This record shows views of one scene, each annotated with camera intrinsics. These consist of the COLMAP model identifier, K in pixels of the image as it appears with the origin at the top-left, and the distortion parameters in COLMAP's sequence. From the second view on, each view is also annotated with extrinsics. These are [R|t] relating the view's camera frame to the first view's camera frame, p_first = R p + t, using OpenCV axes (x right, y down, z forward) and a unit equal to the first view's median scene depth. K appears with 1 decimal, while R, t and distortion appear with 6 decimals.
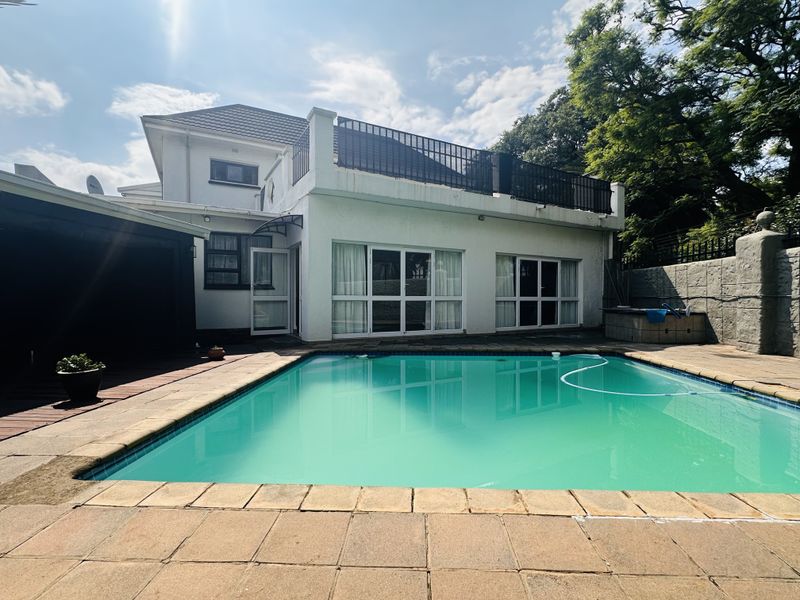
lens RADIAL K [[373.2, 0, 400.0], [0, 373.2, 300.0], [0, 0, 1]] dist [-0.003112, -0.000161]
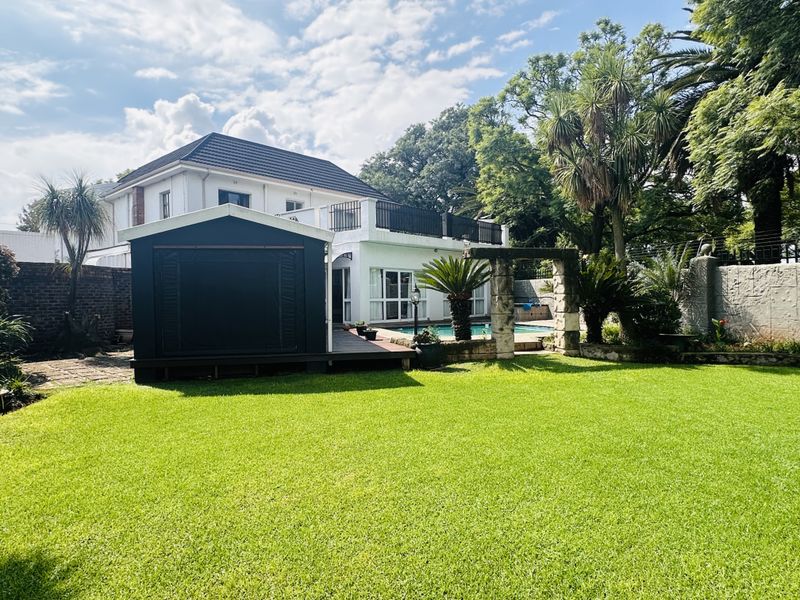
lens RADIAL K [[493.8, 0, 400.0], [0, 493.8, 300.0], [0, 0, 1]] dist [0.001693, 0.000066]
pose [[0.938580, -0.014887, 0.344741, -0.709666], [0.015880, 0.999874, -0.000054, -0.002694], [-0.344697, 0.005525, 0.938698, -1.027885]]
